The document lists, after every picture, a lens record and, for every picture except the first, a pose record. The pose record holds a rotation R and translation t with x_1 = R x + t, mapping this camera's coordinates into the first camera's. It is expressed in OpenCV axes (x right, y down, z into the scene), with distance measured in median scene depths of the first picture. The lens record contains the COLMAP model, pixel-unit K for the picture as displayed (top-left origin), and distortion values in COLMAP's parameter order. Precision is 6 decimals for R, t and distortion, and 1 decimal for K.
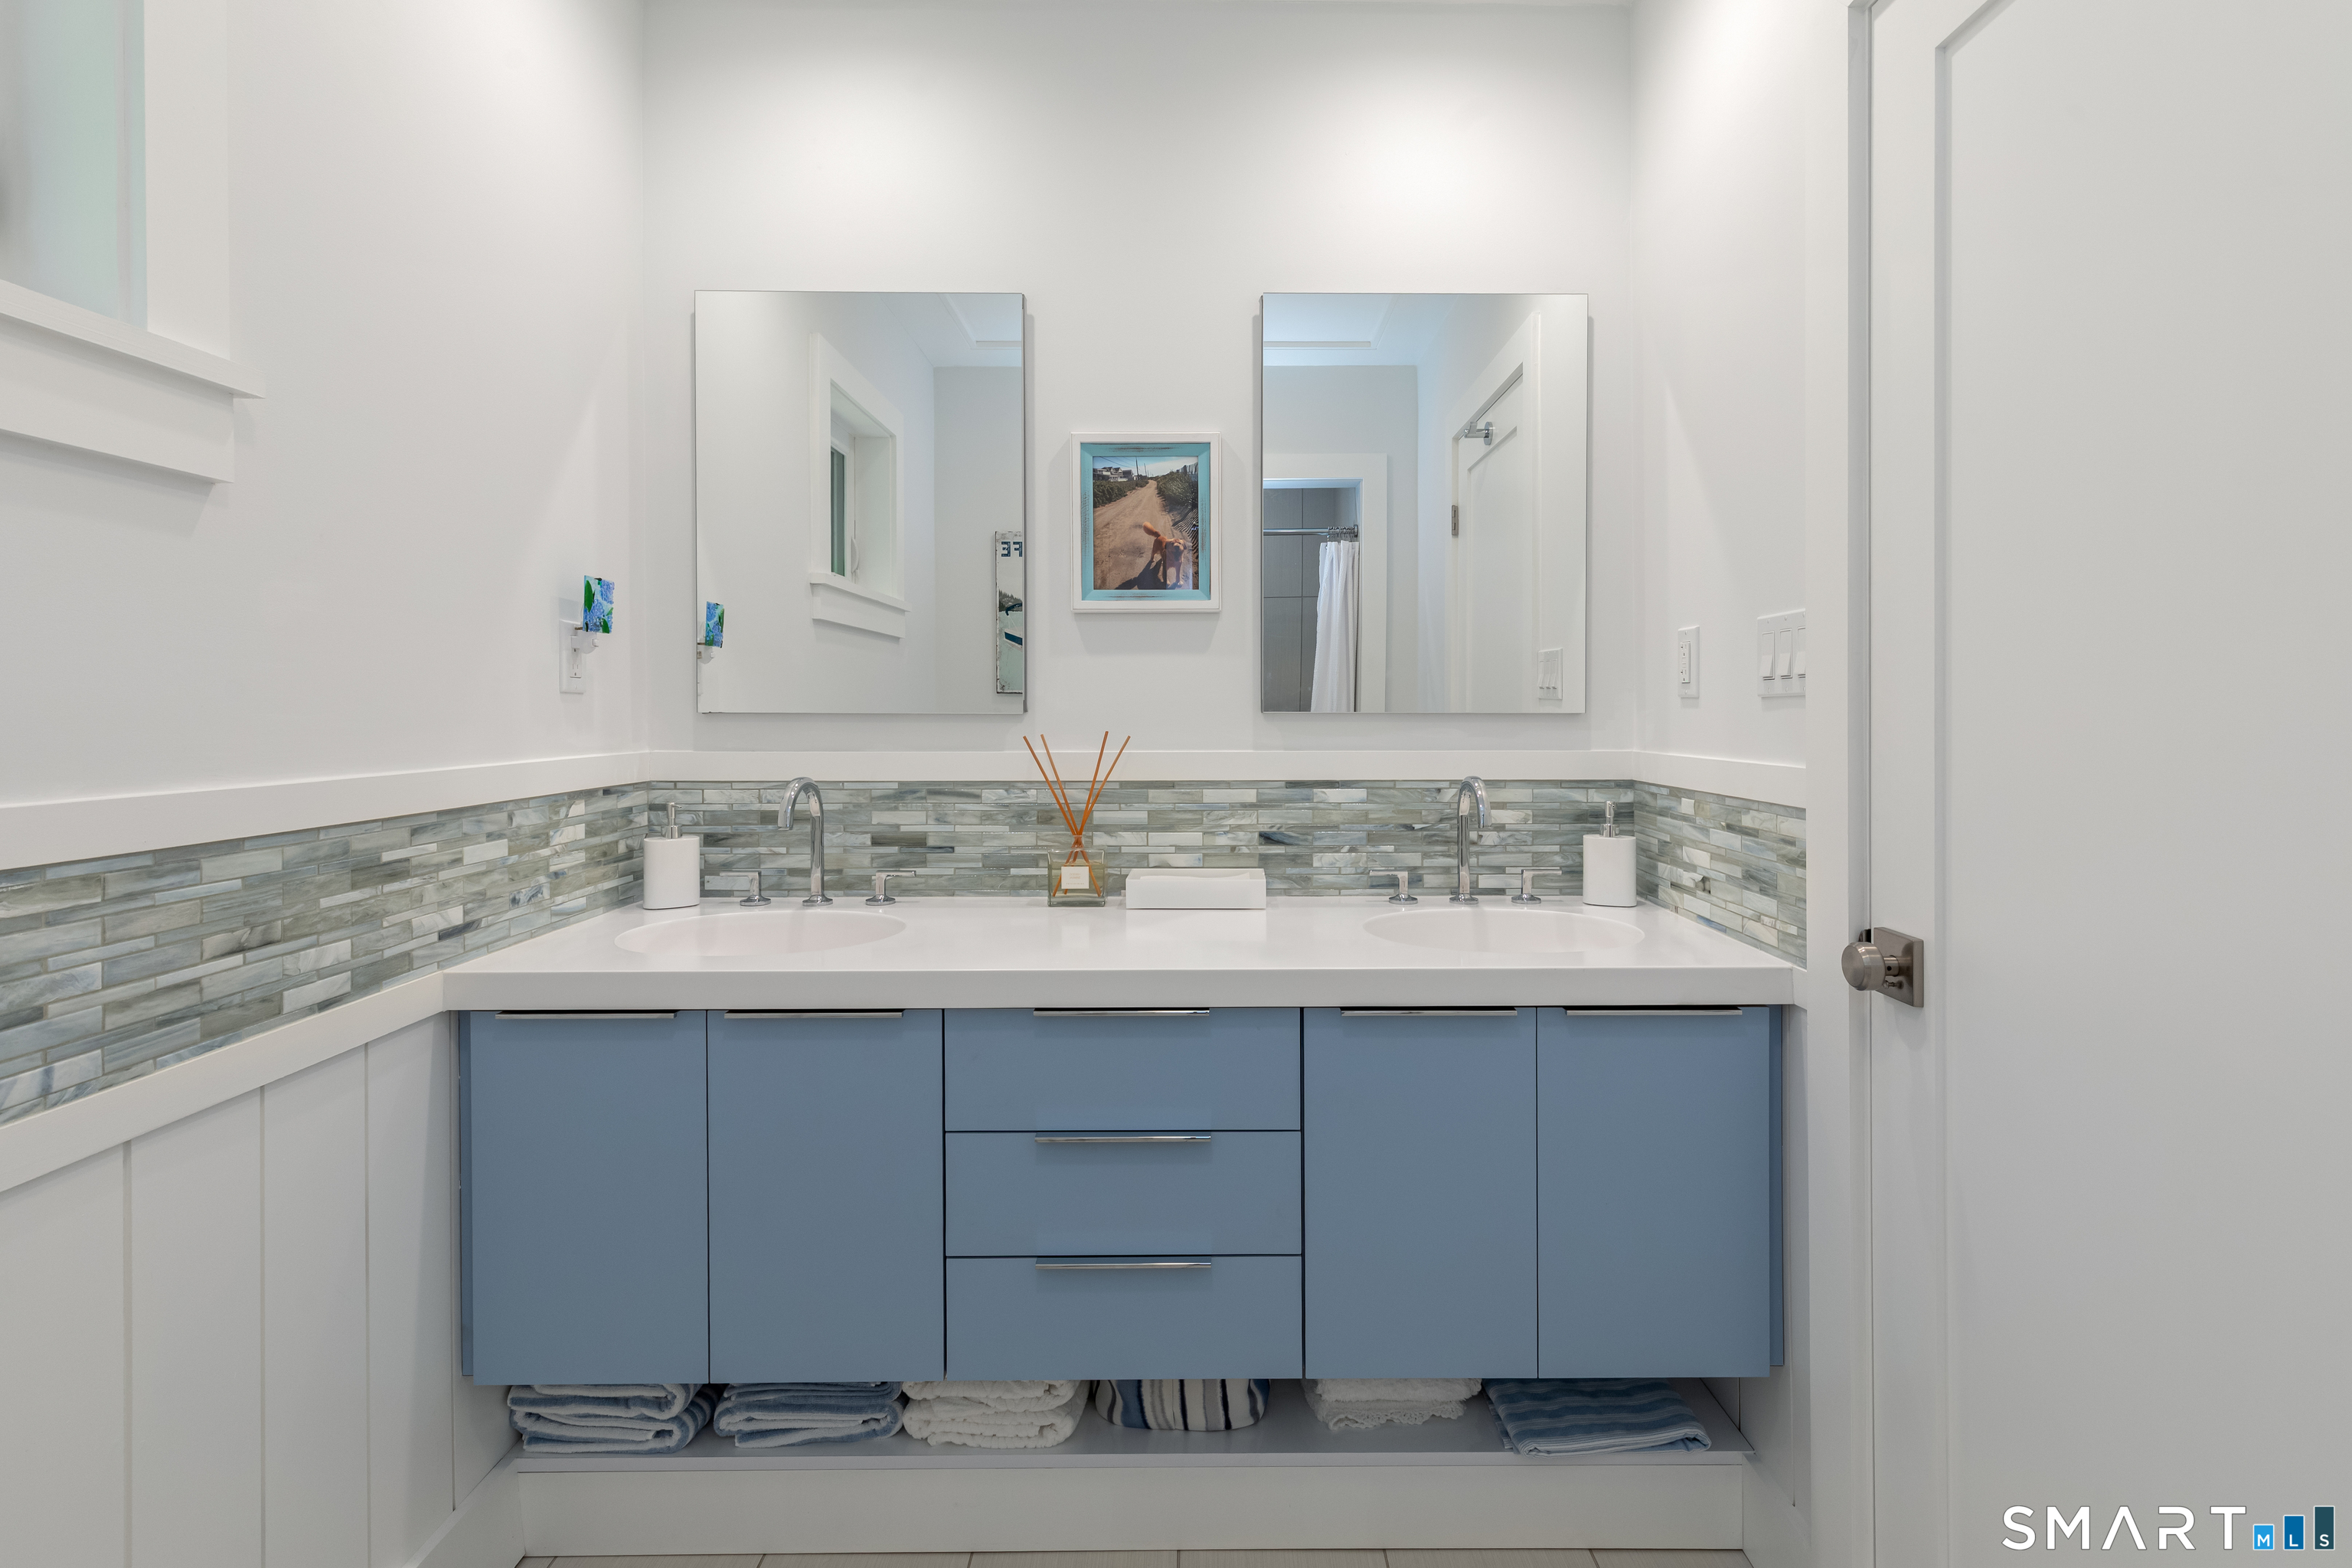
lens RADIAL K [[1124.2, 0, 1230.8], [0, 1124.2, 686.0], [0, 0, 1]] dist [0.021038, -0.010408]
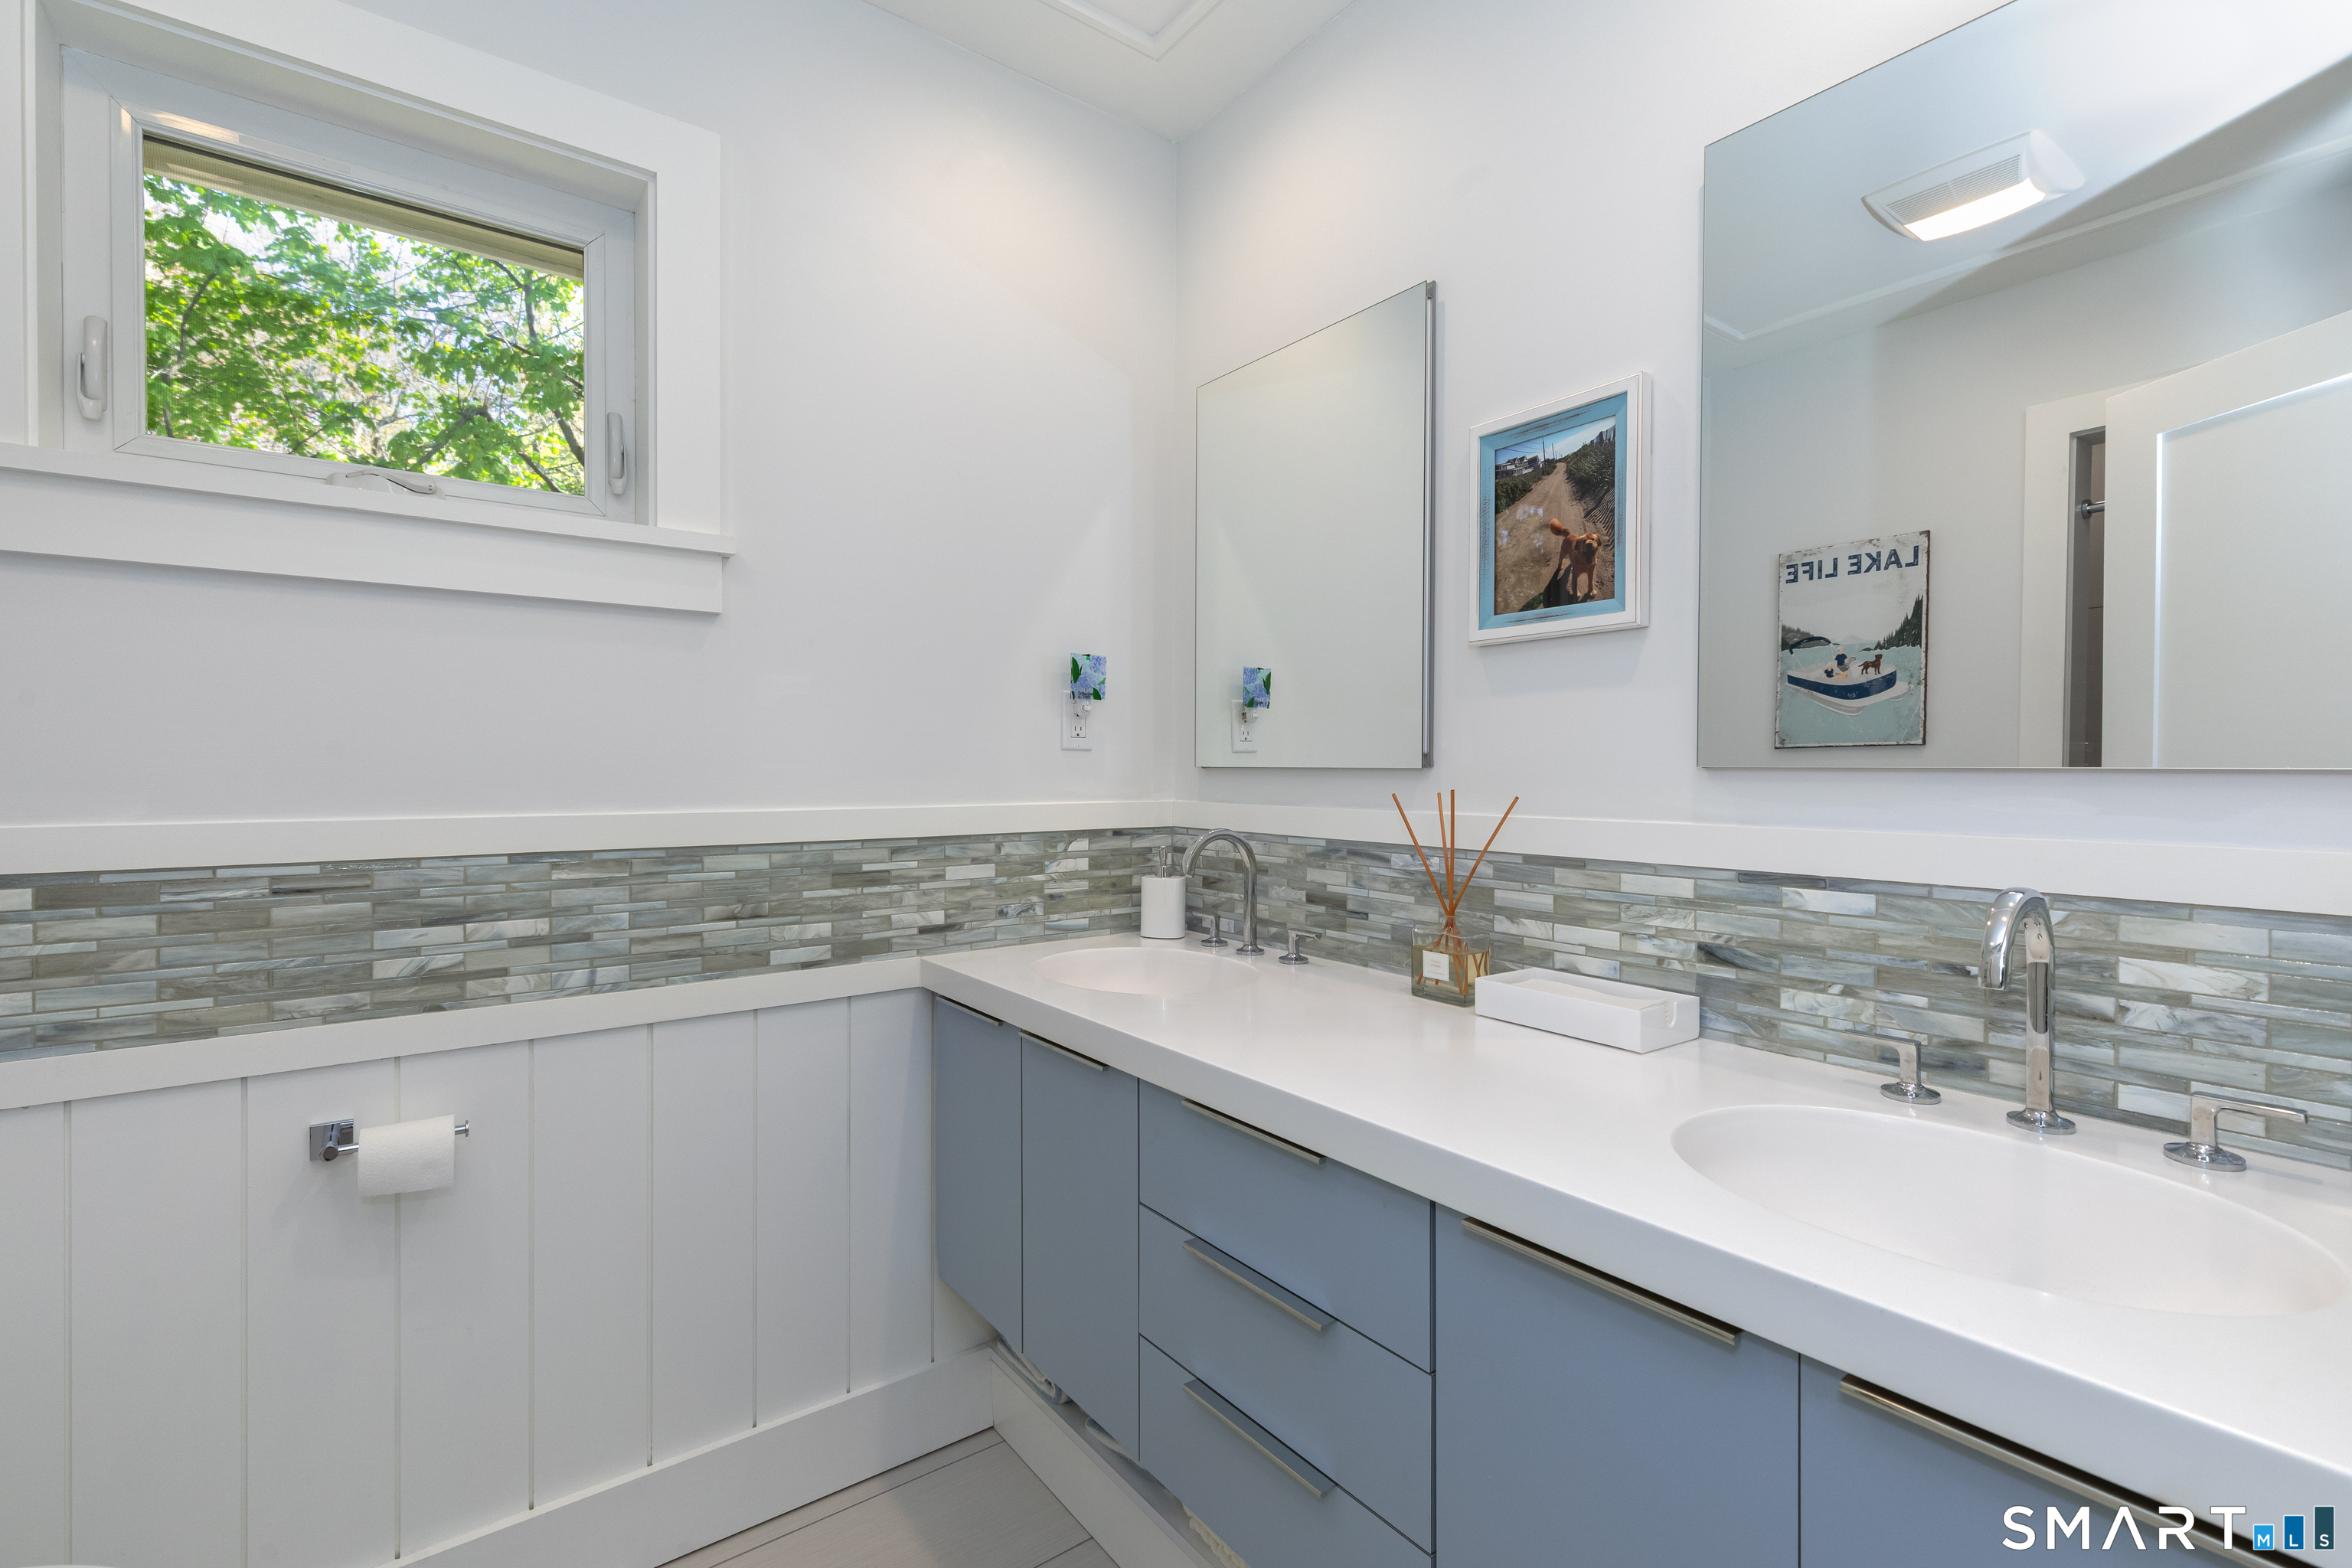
lens RADIAL K [[1071.8, 0, 1191.9], [0, 1071.8, 761.5], [0, 0, 1]] dist [0.009816, -0.000707]
pose [[0.584221, -0.003934, -0.811585, 0.379889], [0.013428, 0.999898, 0.004819, 0.012840], [0.811484, -0.013713, 0.584214, 0.375823]]
